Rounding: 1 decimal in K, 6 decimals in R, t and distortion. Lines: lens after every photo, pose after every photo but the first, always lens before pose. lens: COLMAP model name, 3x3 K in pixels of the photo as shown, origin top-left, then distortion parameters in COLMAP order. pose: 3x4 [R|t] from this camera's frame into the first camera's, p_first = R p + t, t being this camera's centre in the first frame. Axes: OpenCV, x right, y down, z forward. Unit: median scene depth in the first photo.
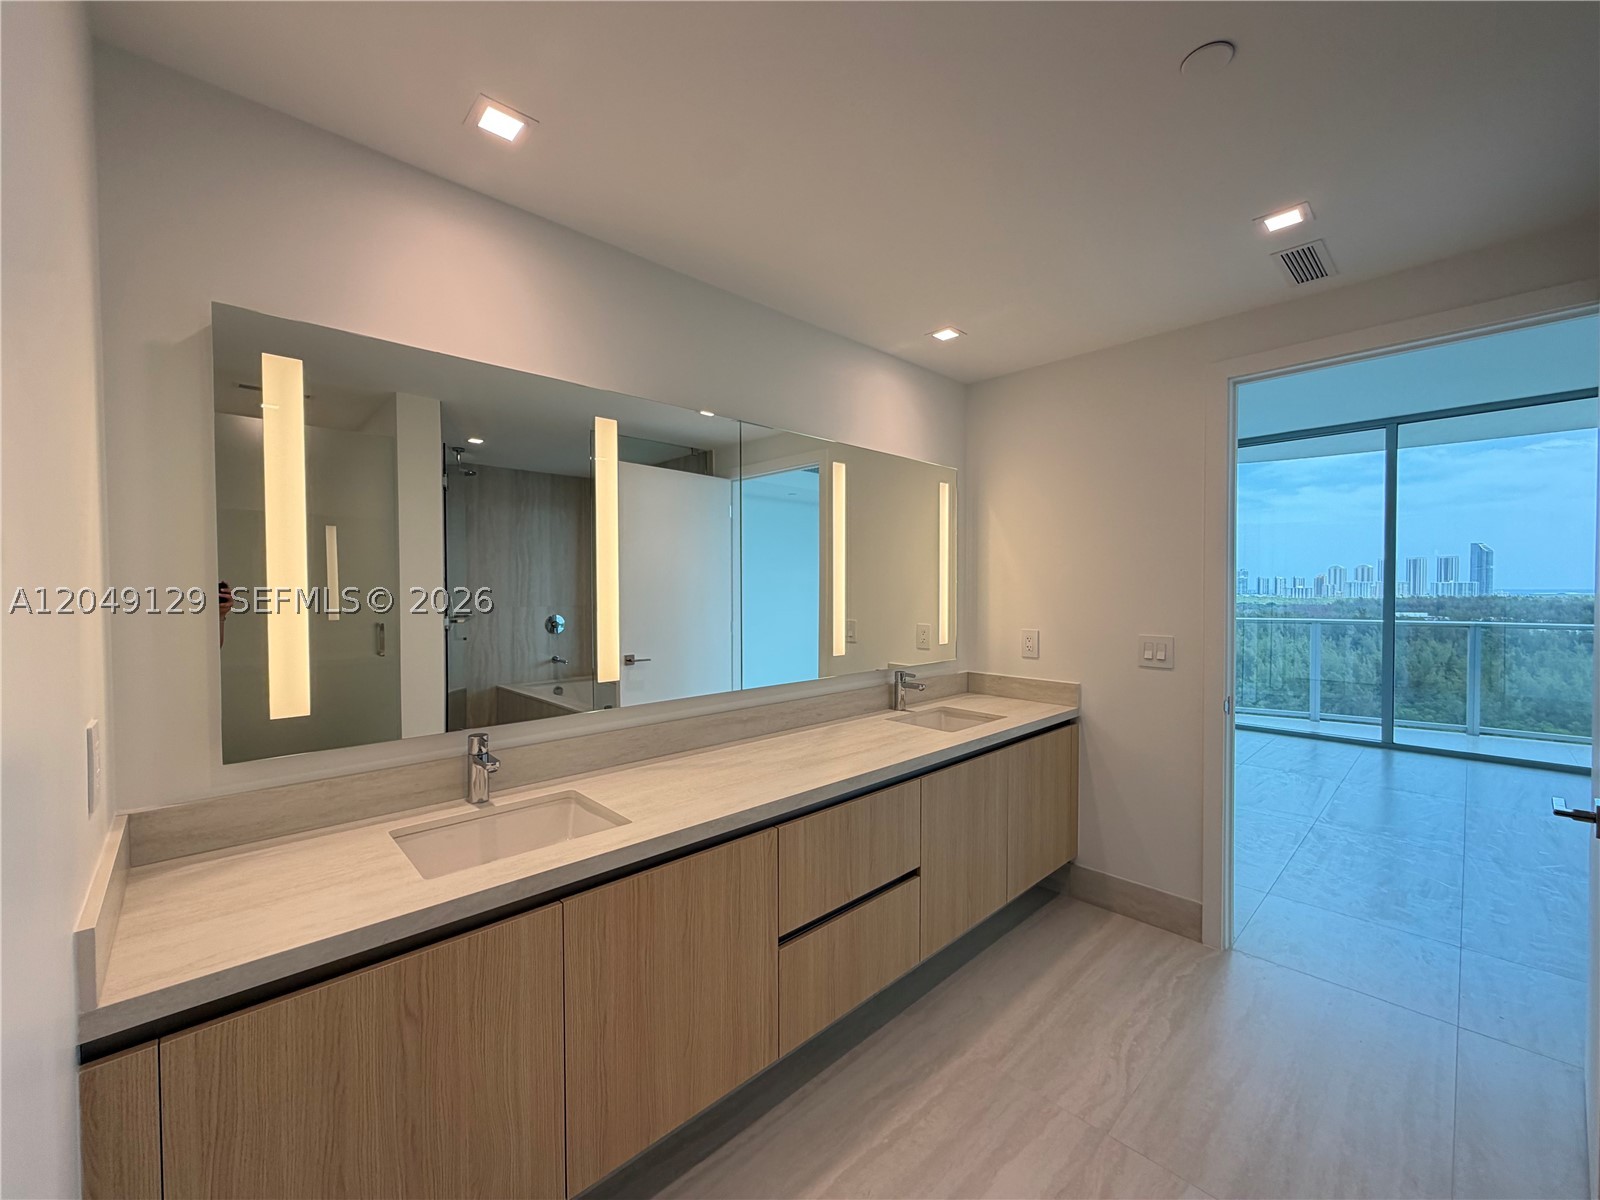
lens RADIAL K [[639.2, 0, 792.6], [0, 639.2, 605.8], [0, 0, 1]] dist [-0.000410, -0.000333]
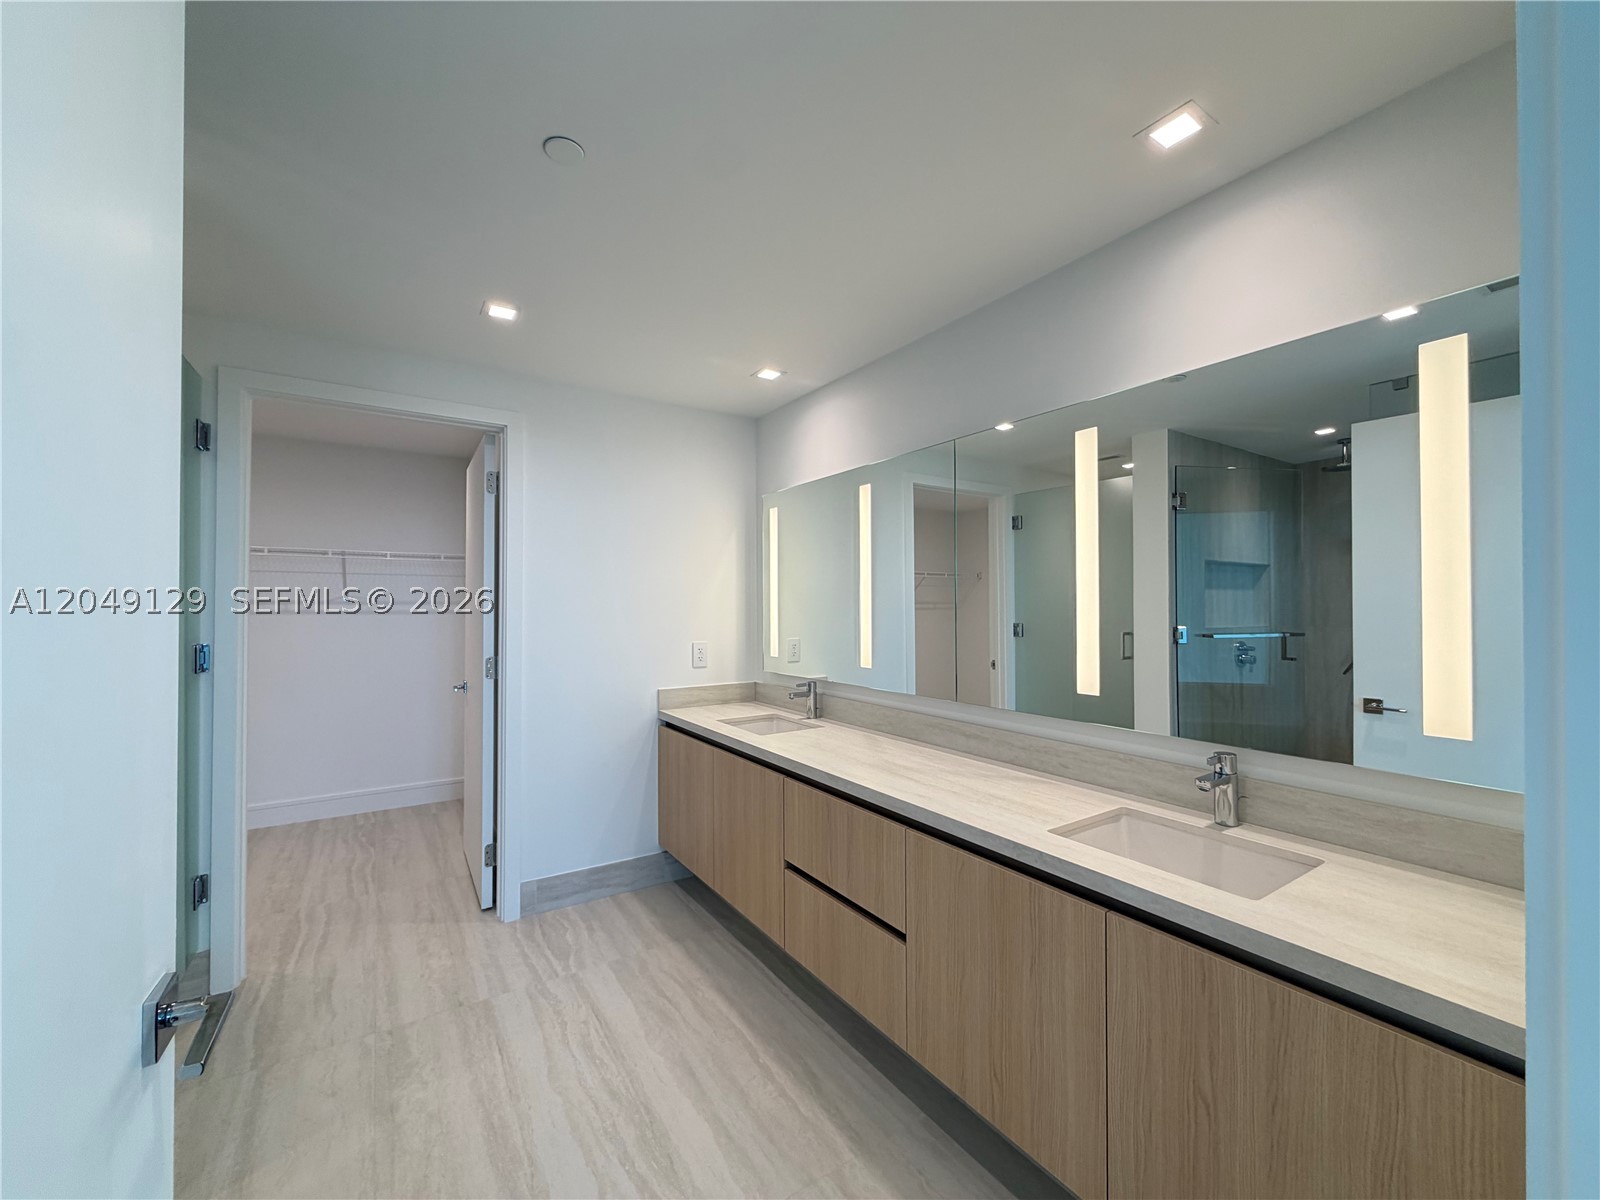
lens RADIAL K [[639.2, 0, 800.1], [0, 639.2, 597.4], [0, 0, 1]] dist [-0.000410, -0.000333]
pose [[-0.167123, -0.005203, -0.985922, 1.058453], [-0.023087, 0.999733, -0.001362, -0.031052], [0.985666, 0.022534, -0.167199, 0.998209]]
